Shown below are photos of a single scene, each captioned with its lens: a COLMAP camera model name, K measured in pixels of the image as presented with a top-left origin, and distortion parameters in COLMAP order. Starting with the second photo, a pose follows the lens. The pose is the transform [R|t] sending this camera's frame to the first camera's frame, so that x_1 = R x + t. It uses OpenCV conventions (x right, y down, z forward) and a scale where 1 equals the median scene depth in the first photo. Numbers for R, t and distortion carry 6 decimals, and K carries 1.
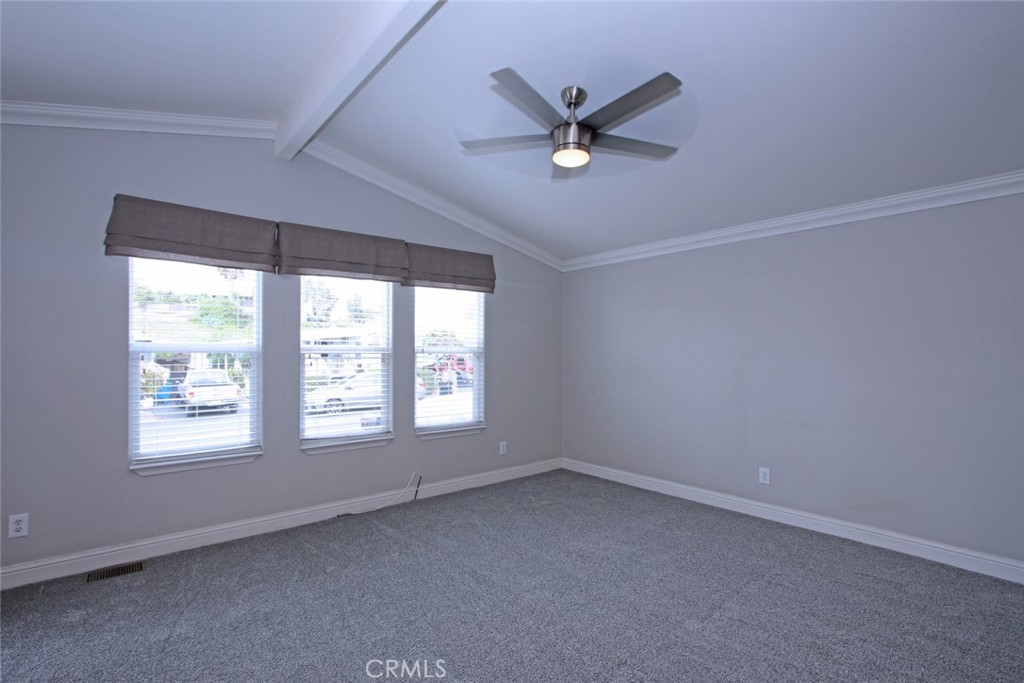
lens RADIAL K [[501.8, 0, 512.0], [0, 501.8, 341.5], [0, 0, 1]] dist [-0.045565, 0.038123]
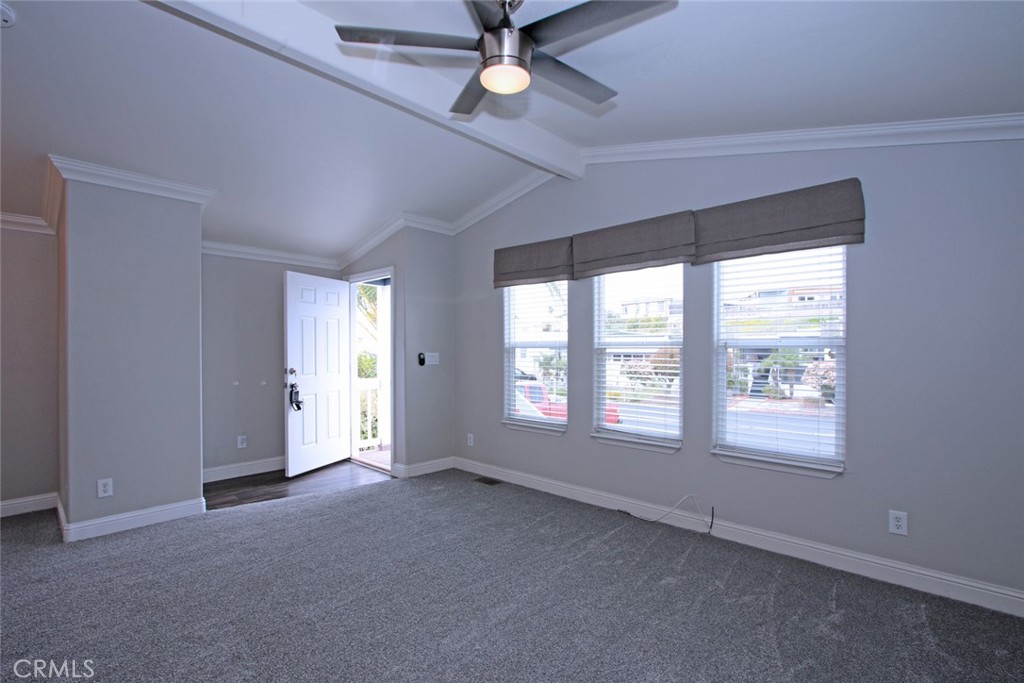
lens RADIAL K [[476.5, 0, 485.6], [0, 476.5, 351.4], [0, 0, 1]] dist [-0.018726, 0.000651]
pose [[0.071776, 0.005813, -0.997404, 0.546816], [0.024223, 0.999678, 0.007569, 0.014675], [0.997127, -0.024703, 0.071612, 0.623833]]
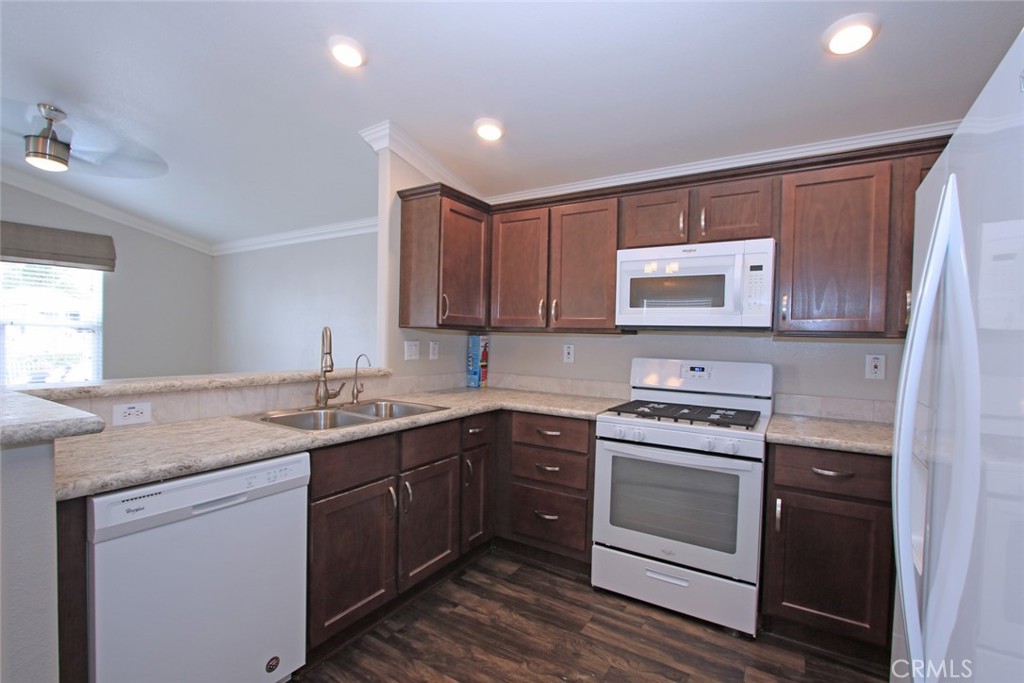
lens RADIAL K [[481.0, 0, 529.3], [0, 481.0, 351.0], [0, 0, 1]] dist [-0.023087, 0.000263]
pose [[0.953833, 0.012441, 0.300080, 0.594832], [-0.028461, 0.998390, 0.049073, -0.003318], [-0.298987, -0.055348, 0.952651, -0.270627]]
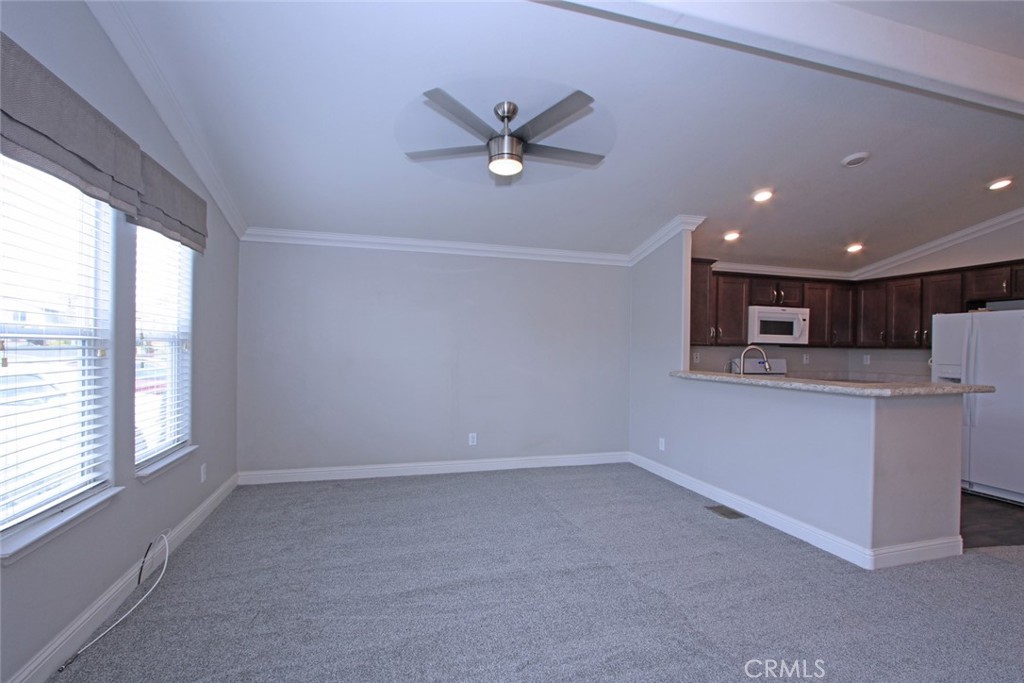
lens RADIAL K [[472.8, 0, 516.2], [0, 472.8, 350.2], [0, 0, 1]] dist [-0.021041, 0.000923]
pose [[0.404587, -0.002417, 0.914496, -0.539722], [-0.034076, 0.999262, 0.017717, 0.010549], [-0.913864, -0.038330, 0.404206, 0.388054]]
